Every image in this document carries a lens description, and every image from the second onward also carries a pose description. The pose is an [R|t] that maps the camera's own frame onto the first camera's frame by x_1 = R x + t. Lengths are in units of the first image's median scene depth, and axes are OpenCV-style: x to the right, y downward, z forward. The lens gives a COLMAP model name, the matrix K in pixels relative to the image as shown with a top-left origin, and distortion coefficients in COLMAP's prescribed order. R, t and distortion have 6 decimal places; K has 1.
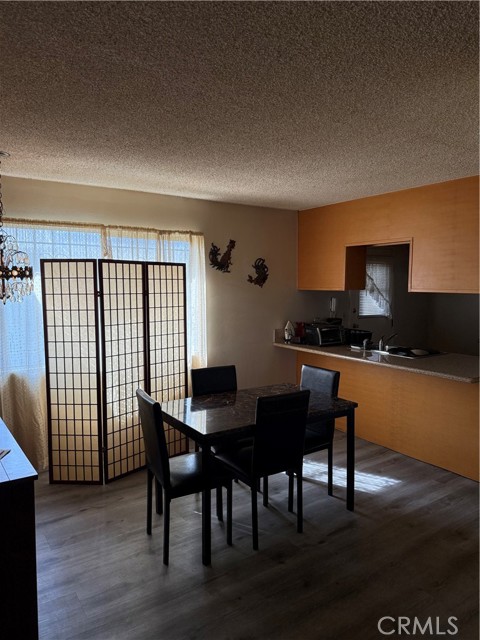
lens RADIAL K [[443.3, 0, 242.9], [0, 443.3, 321.3], [0, 0, 1]] dist [0.066293, -0.077401]
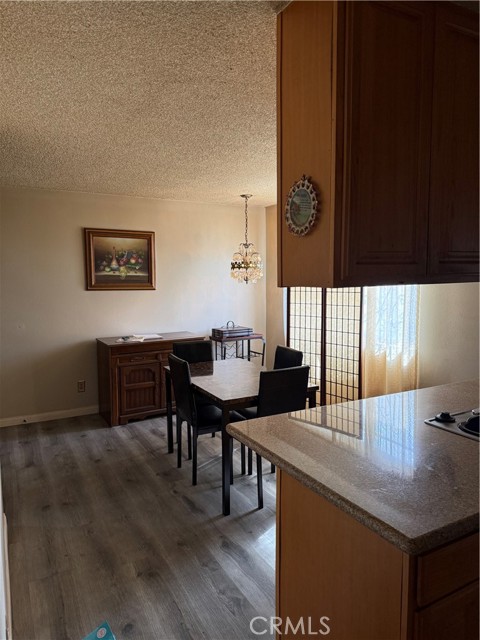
lens RADIAL K [[443.3, 0, 242.9], [0, 443.3, 321.3], [0, 0, 1]] dist [0.066293, -0.077401]
pose [[-0.085404, 0.107107, -0.990573, 0.723303], [-0.071175, 0.991009, 0.113291, -0.053980], [0.993801, 0.080180, -0.077013, 0.699763]]
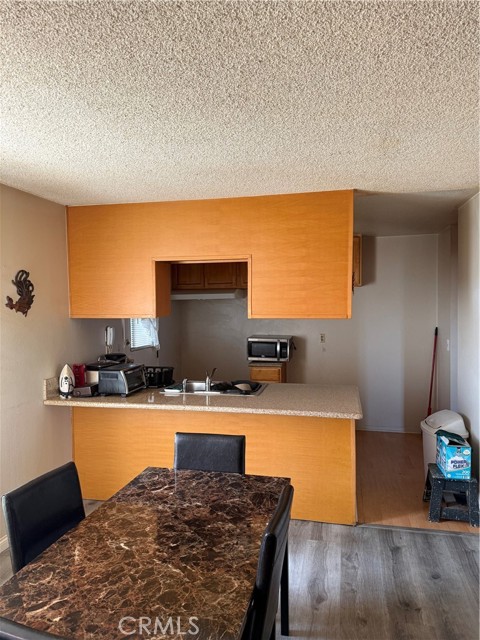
lens RADIAL K [[443.3, 0, 242.9], [0, 443.3, 321.3], [0, 0, 1]] dist [0.066293, -0.077401]
pose [[0.726025, -0.029593, 0.687031, -0.176255], [0.066591, 0.997404, -0.027408, -0.031464], [-0.684437, 0.065649, 0.726111, 0.331570]]
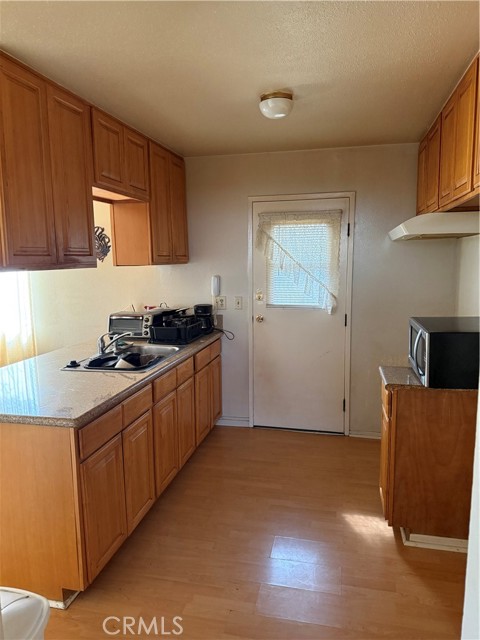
lens RADIAL K [[443.3, 0, 242.9], [0, 443.3, 321.3], [0, 0, 1]] dist [0.066293, -0.077401]
pose [[0.700673, 0.096091, -0.706982, 0.867059], [-0.052493, 0.995147, 0.083233, -0.048927], [0.711549, -0.021208, 0.702317, 0.610782]]
